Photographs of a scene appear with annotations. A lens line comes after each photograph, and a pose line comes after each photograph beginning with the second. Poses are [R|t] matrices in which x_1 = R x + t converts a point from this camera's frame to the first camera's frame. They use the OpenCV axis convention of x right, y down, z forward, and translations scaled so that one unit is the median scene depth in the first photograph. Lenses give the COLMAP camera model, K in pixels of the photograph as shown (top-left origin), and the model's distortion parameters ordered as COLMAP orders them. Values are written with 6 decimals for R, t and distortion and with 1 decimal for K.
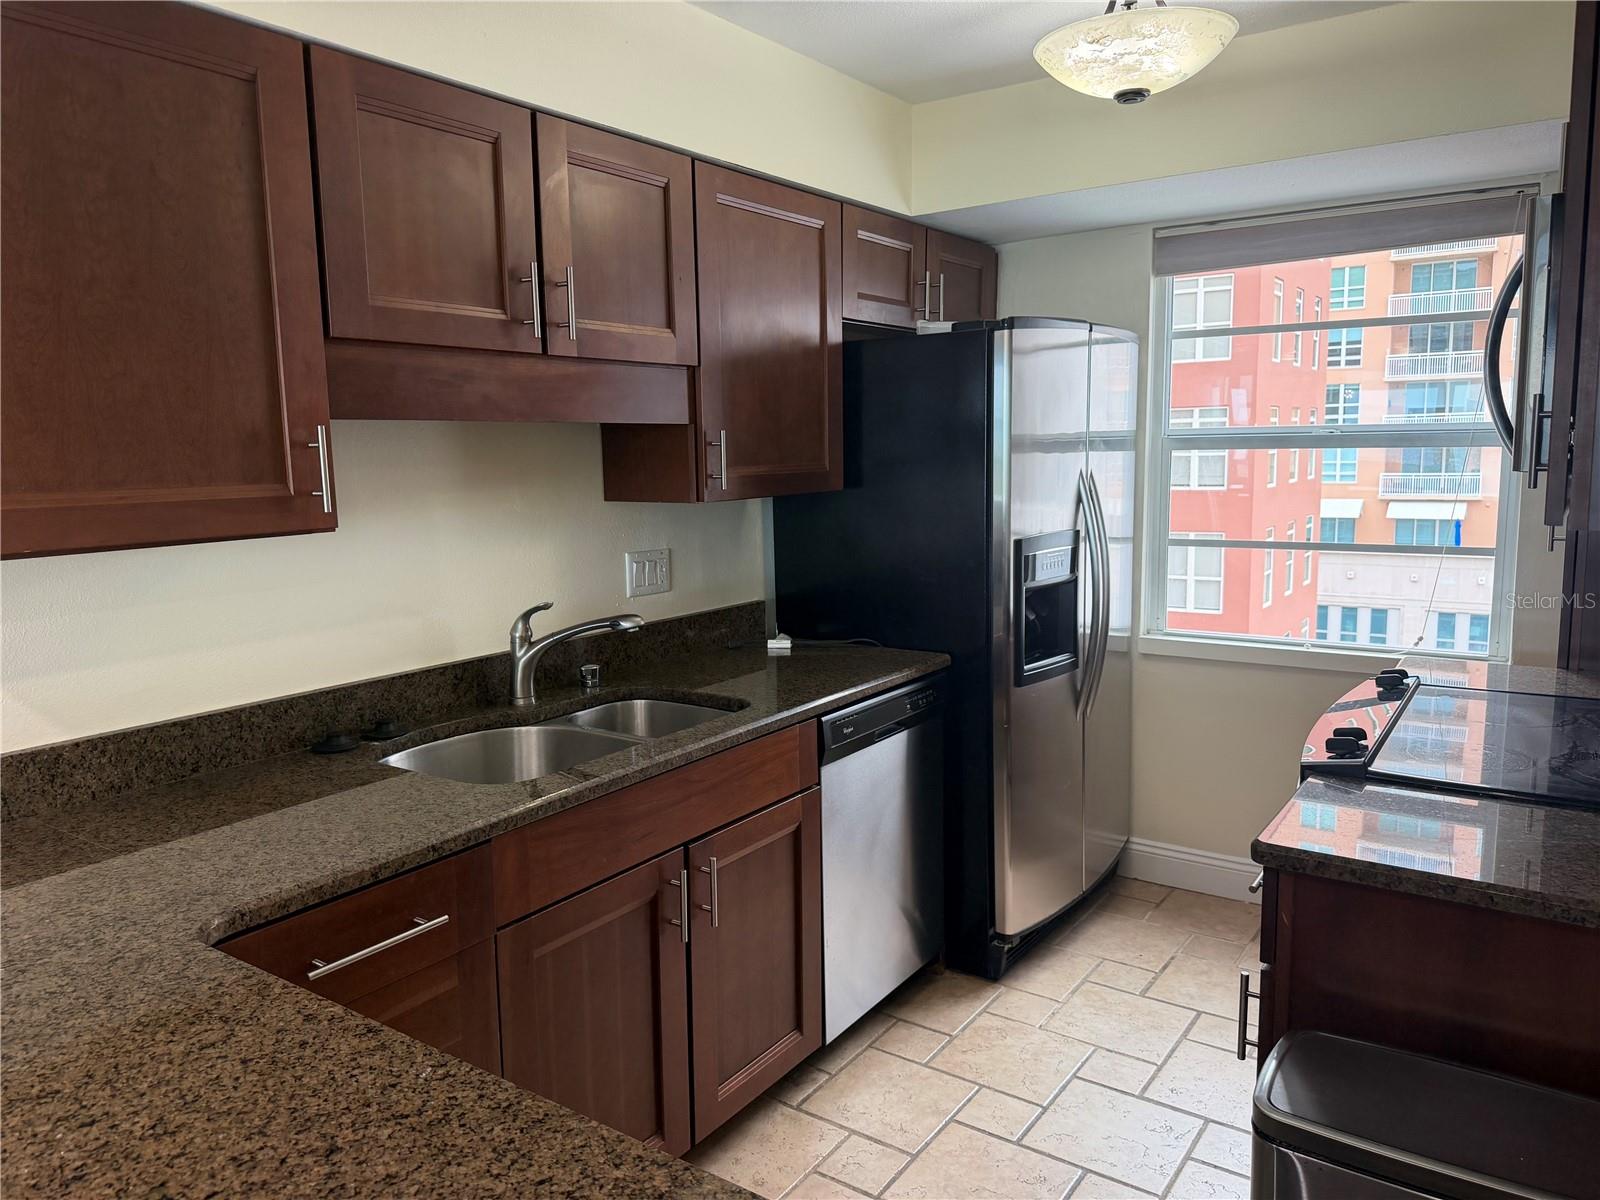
lens RADIAL K [[1115.6, 0, 743.0], [0, 1115.6, 630.1], [0, 0, 1]] dist [0.001410, -0.021726]
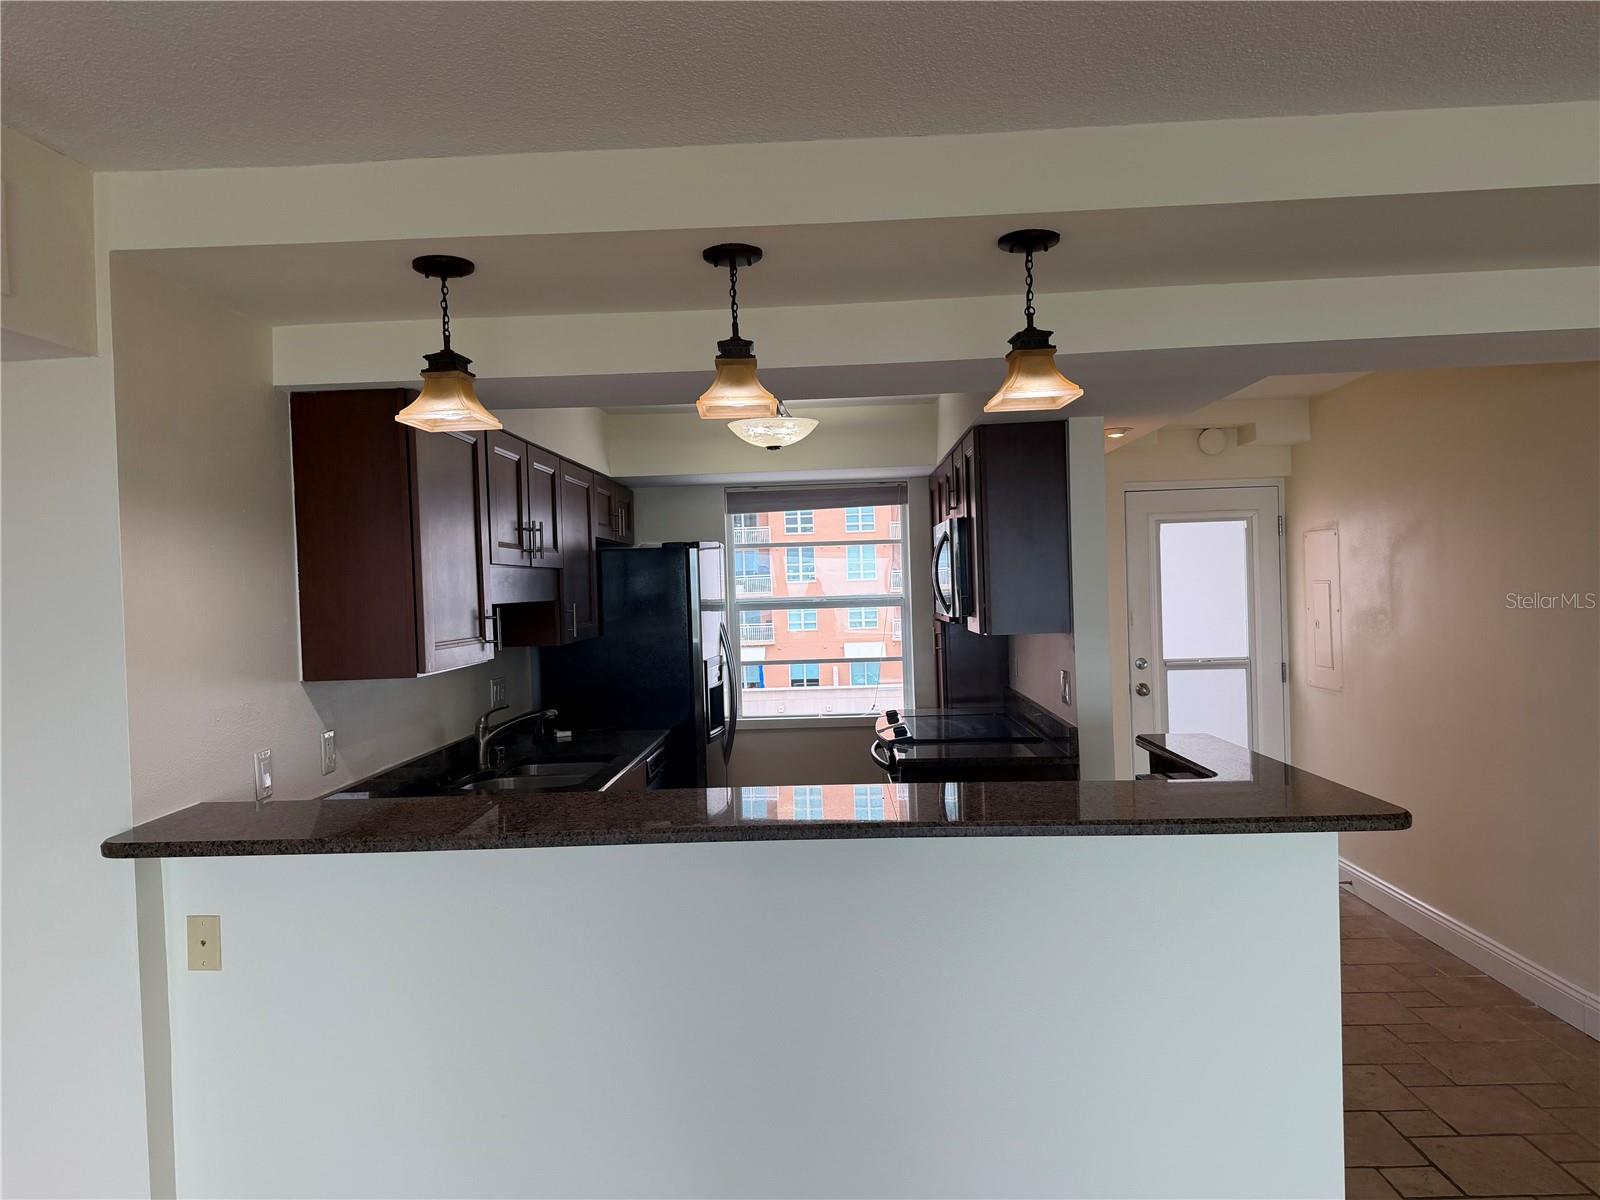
lens RADIAL K [[1115.6, 0, 758.0], [0, 1115.6, 600.2], [0, 0, 1]] dist [0.001410, -0.021726]
pose [[0.835873, -0.006006, 0.548889, -0.612607], [0.097560, 0.985646, -0.137783, 0.070844], [-0.540183, 0.168719, 0.824461, -0.500416]]
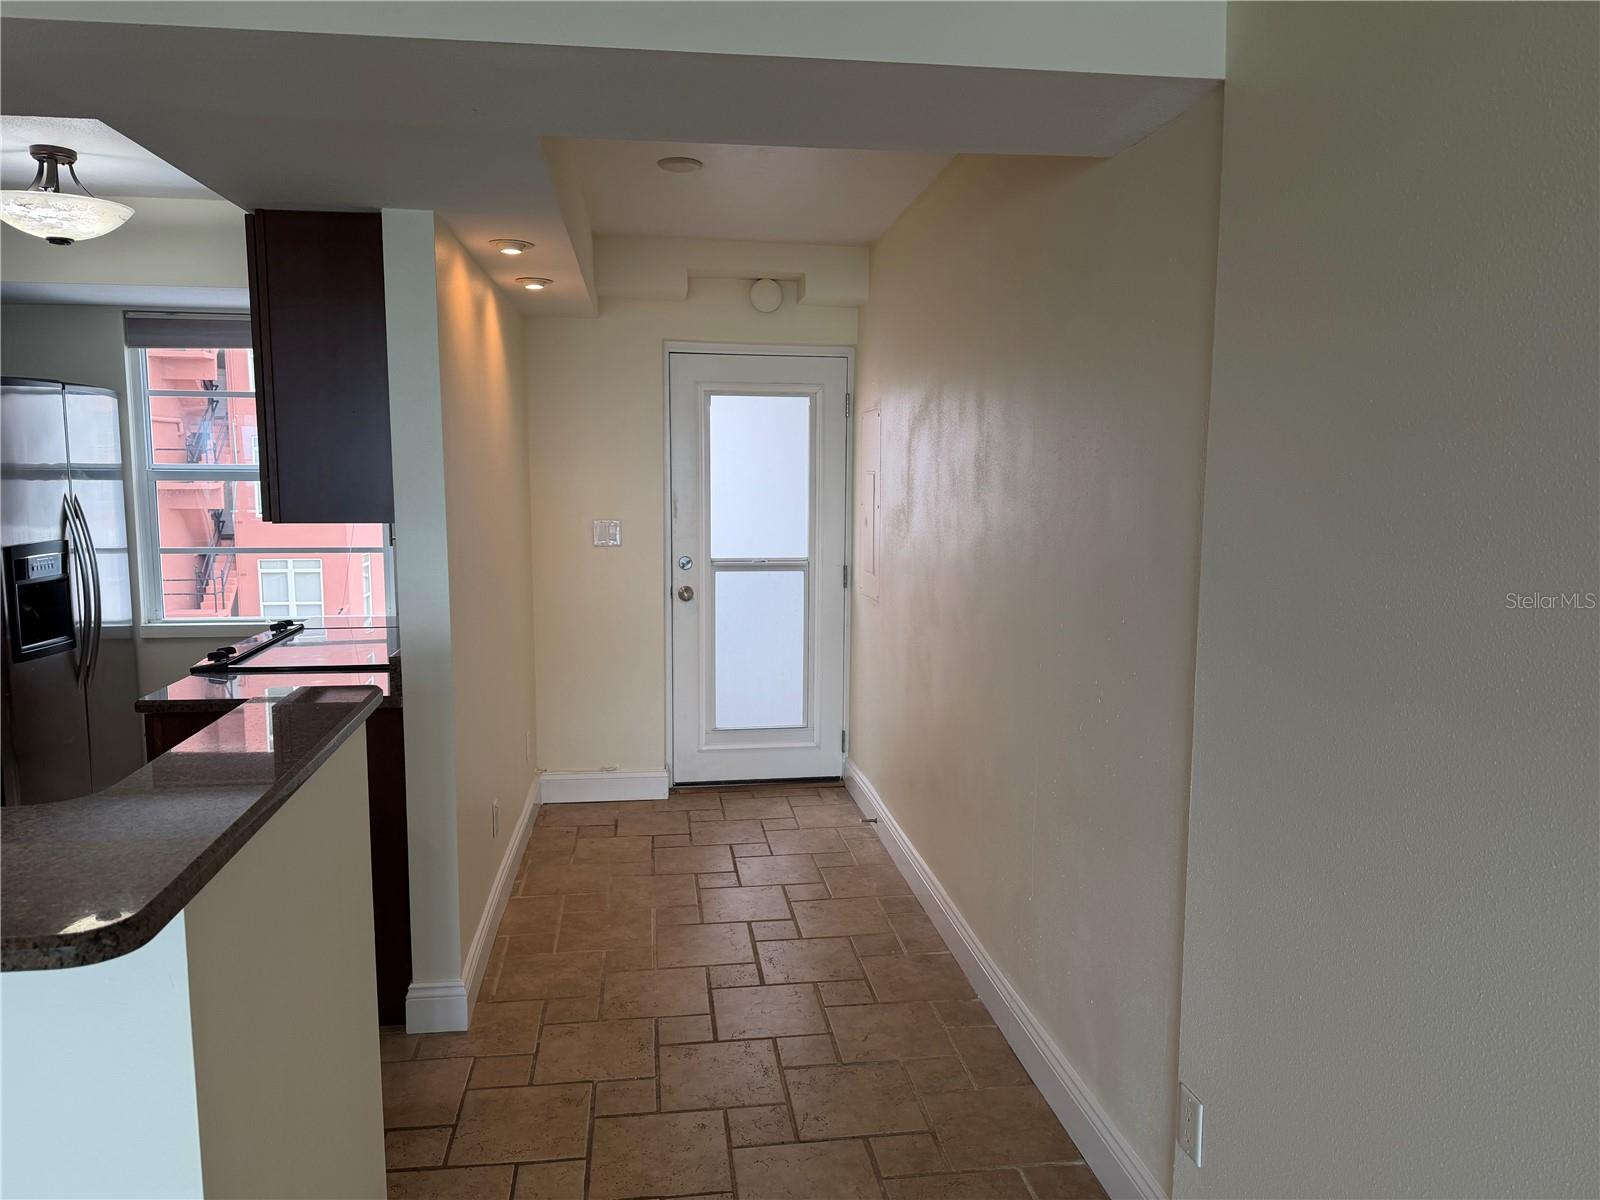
lens RADIAL K [[1115.6, 0, 812.6], [0, 1115.6, 603.5], [0, 0, 1]] dist [0.001410, -0.021726]
pose [[0.689534, -0.051351, 0.722431, -0.036150], [0.086218, 0.996210, -0.011480, 0.071463], [-0.719103, 0.070203, 0.691348, -0.497255]]
